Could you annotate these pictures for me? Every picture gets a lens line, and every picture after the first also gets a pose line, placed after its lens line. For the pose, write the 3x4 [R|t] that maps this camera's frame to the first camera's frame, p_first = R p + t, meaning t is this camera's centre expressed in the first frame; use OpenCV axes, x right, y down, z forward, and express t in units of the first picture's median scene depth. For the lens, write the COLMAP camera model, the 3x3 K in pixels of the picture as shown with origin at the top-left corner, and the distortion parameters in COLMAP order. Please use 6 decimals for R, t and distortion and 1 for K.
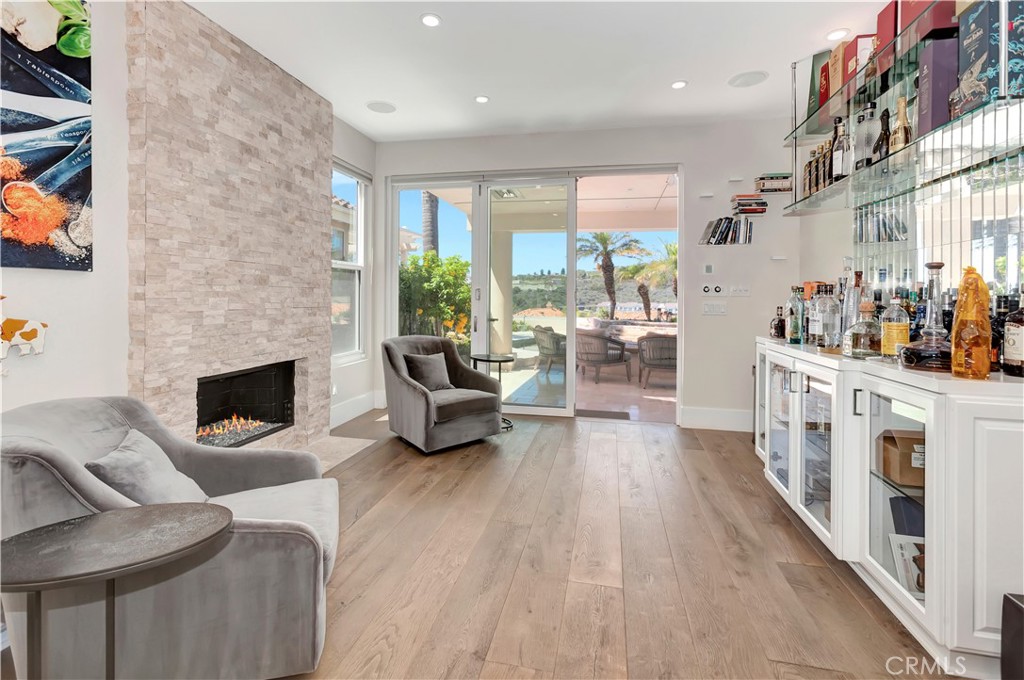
lens RADIAL K [[477.0, 0, 508.6], [0, 477.0, 295.6], [0, 0, 1]] dist [-0.001545, 0.002350]
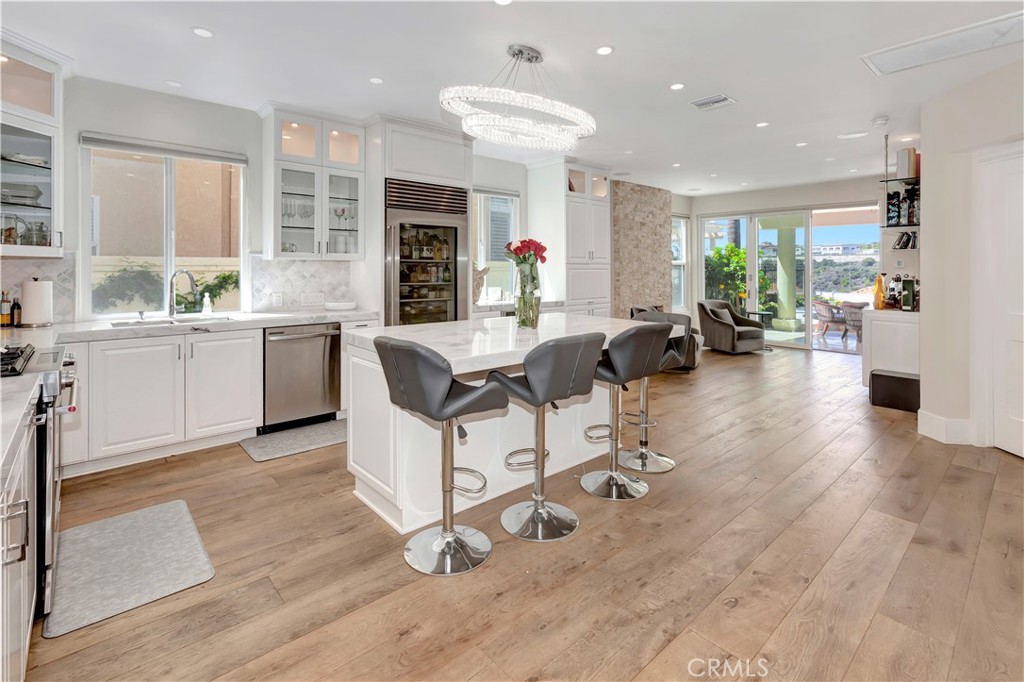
lens RADIAL K [[477.0, 0, 522.7], [0, 477.0, 265.7], [0, 0, 1]] dist [-0.001545, 0.002350]
pose [[0.821658, -0.008294, -0.569921, 0.274252], [0.003574, 0.999949, -0.009400, -0.035729], [0.569970, 0.005687, 0.821646, -1.037040]]
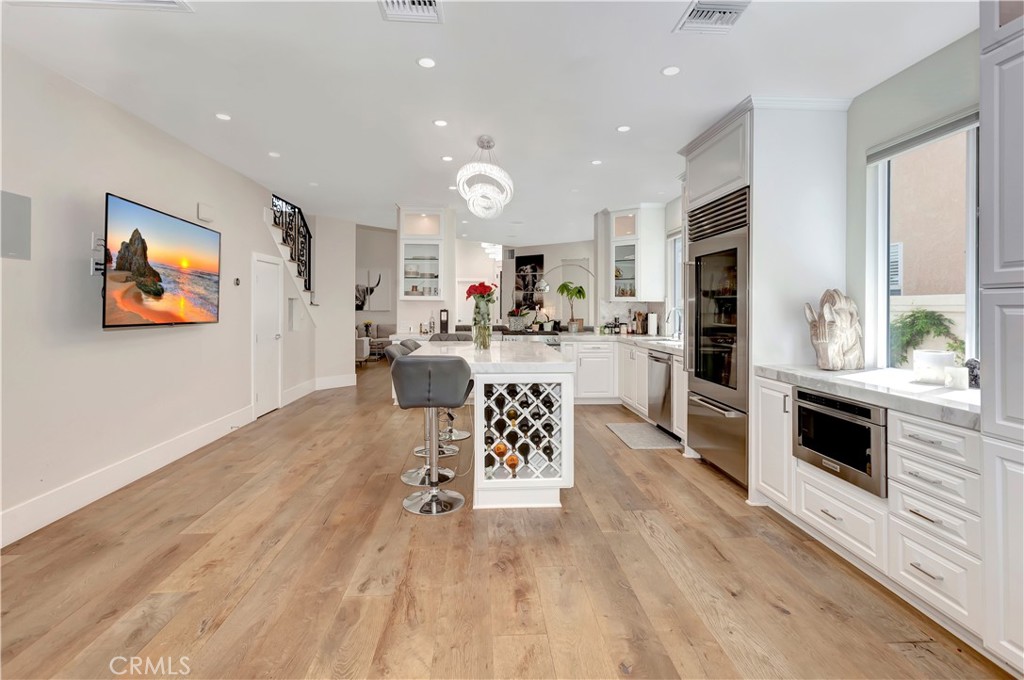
lens RADIAL K [[477.0, 0, 502.1], [0, 477.0, 305.8], [0, 0, 1]] dist [-0.001545, 0.002350]
pose [[-0.965532, -0.014364, -0.259888, -0.127248], [-0.014574, 0.999893, -0.001119, -0.033356], [0.259877, 0.002708, -0.965638, 2.207655]]
